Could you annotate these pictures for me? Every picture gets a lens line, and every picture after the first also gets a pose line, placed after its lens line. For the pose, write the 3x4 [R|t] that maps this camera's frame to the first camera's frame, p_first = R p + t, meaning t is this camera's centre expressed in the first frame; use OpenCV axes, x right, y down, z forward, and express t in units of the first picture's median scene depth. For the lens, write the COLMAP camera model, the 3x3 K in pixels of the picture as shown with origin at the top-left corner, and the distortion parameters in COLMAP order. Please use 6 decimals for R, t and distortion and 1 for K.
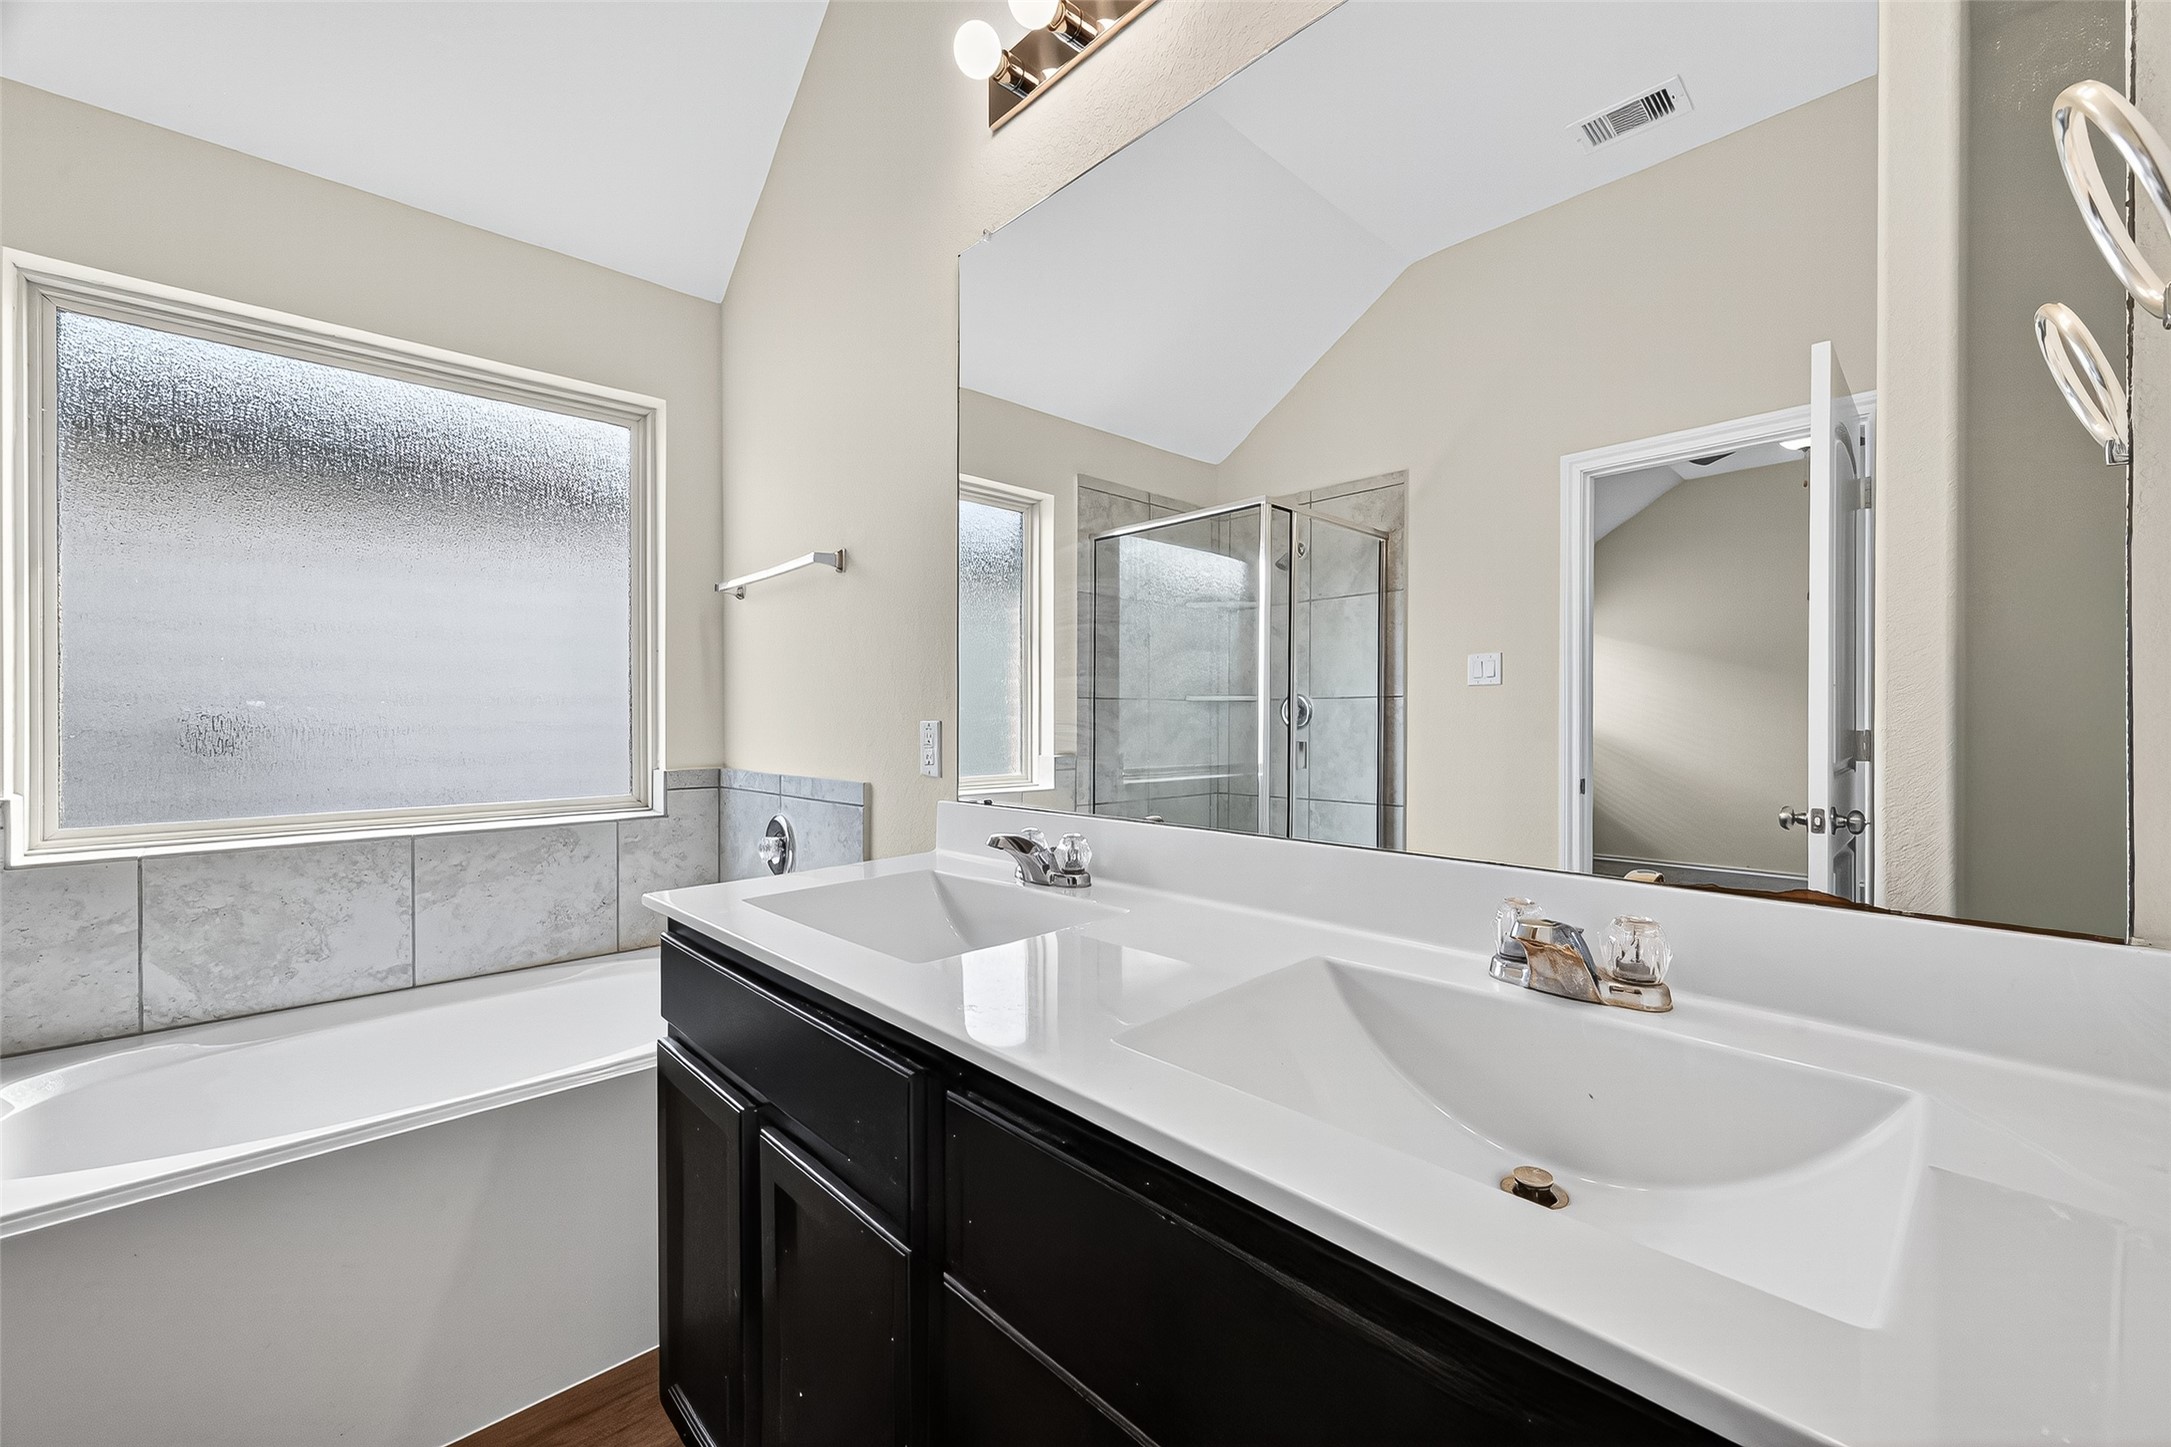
lens RADIAL K [[876.9, 0, 1078.9], [0, 876.9, 707.8], [0, 0, 1]] dist [0.000953, -0.000004]
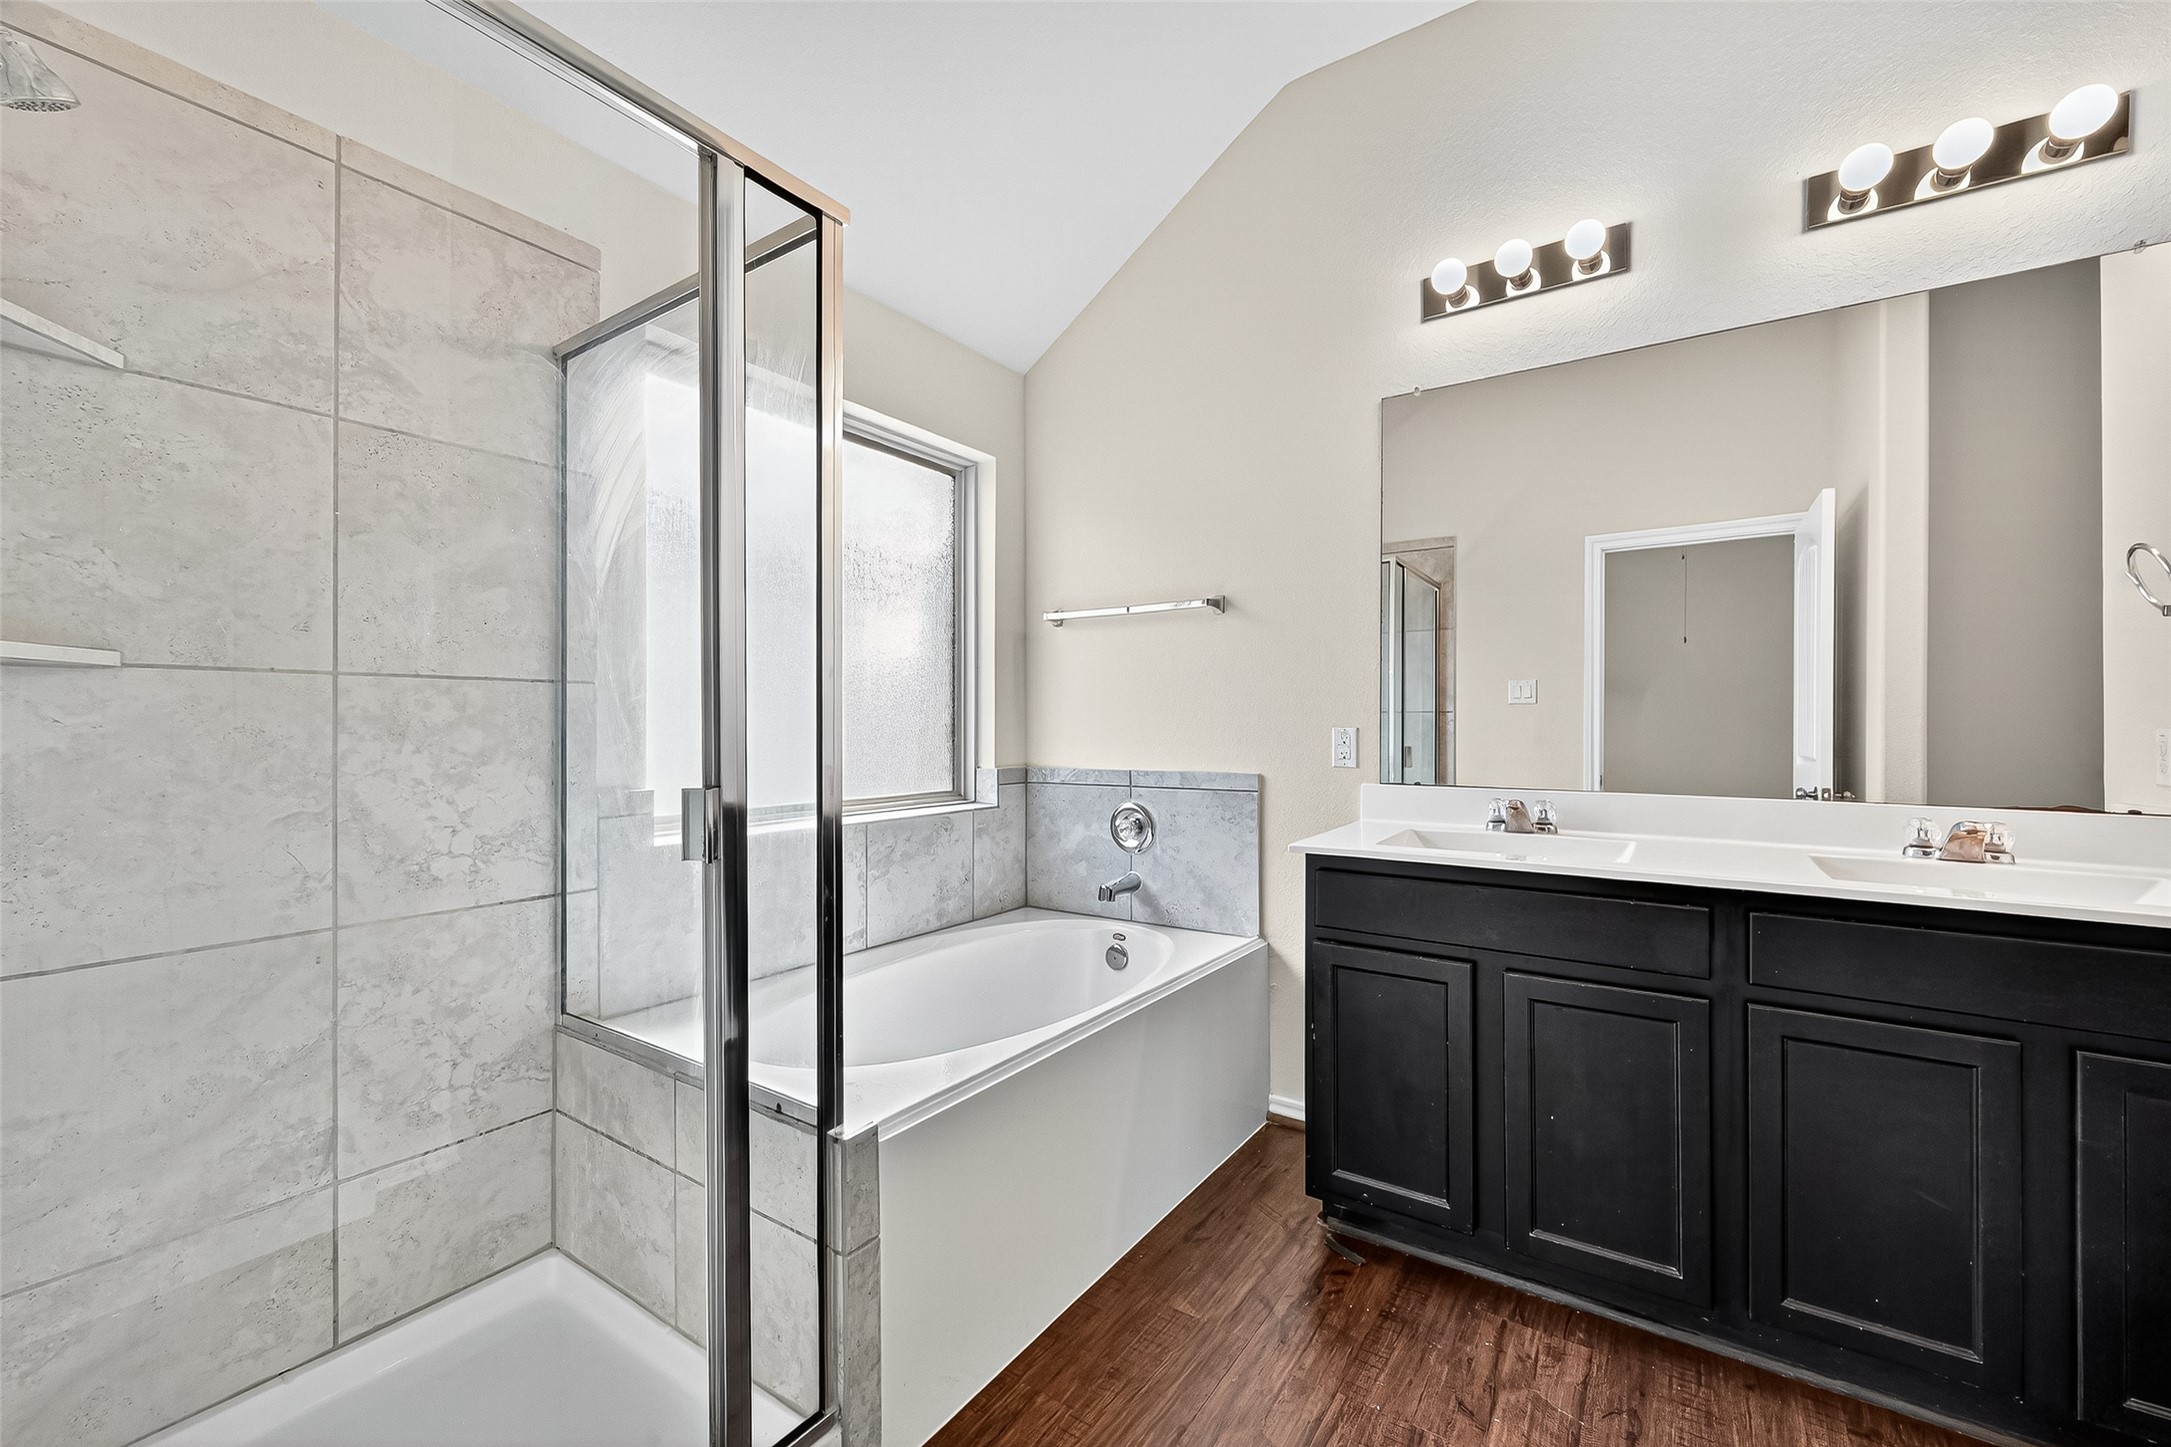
lens RADIAL K [[876.9, 0, 1078.9], [0, 876.9, 707.8], [0, 0, 1]] dist [0.000953, -0.000004]
pose [[0.975899, 0.011885, 0.217898, -0.676839], [-0.009557, 0.999885, -0.011732, 0.002405], [-0.218012, 0.009367, 0.975901, -0.203415]]
